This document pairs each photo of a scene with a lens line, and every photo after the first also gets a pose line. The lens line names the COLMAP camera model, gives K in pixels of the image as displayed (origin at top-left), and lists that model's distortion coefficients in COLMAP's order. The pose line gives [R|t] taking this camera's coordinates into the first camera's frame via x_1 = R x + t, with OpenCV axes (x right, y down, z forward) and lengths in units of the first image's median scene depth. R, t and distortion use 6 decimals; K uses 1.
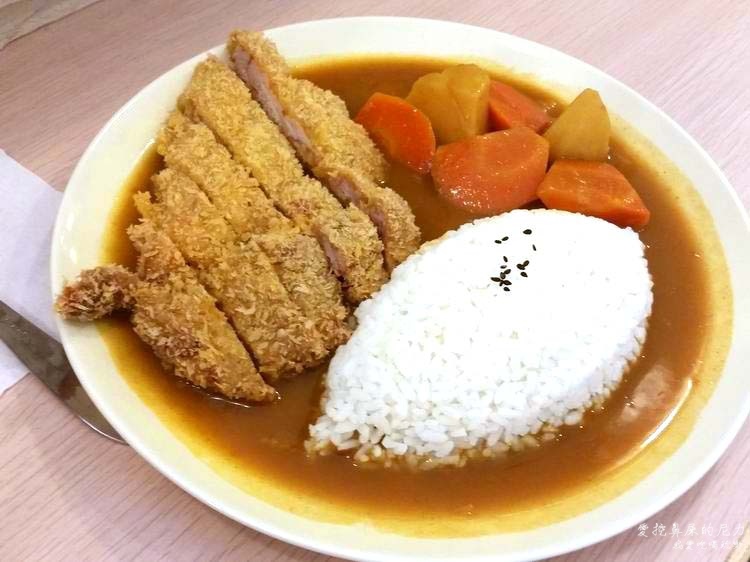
lens RADIAL K [[808.4, 0, 375.0], [0, 808.4, 281.0], [0, 0, 1]] dist [0.159315, -0.467254]
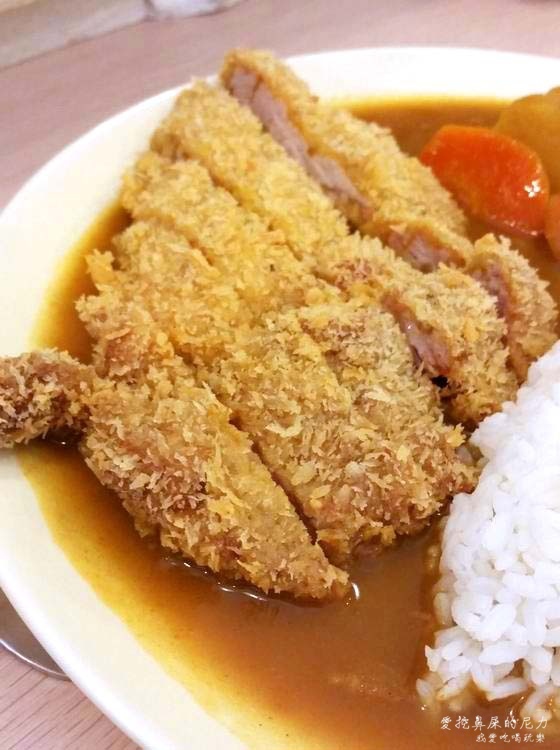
lens RADIAL K [[808.4, 0, 280.0], [0, 808.4, 375.0], [0, 0, 1]] dist [0.159315, -0.467254]
pose [[0.999753, -0.002481, -0.022096, -0.145643], [-0.000236, 0.992512, -0.122147, 0.065111], [0.022234, 0.122122, 0.992266, 0.431389]]
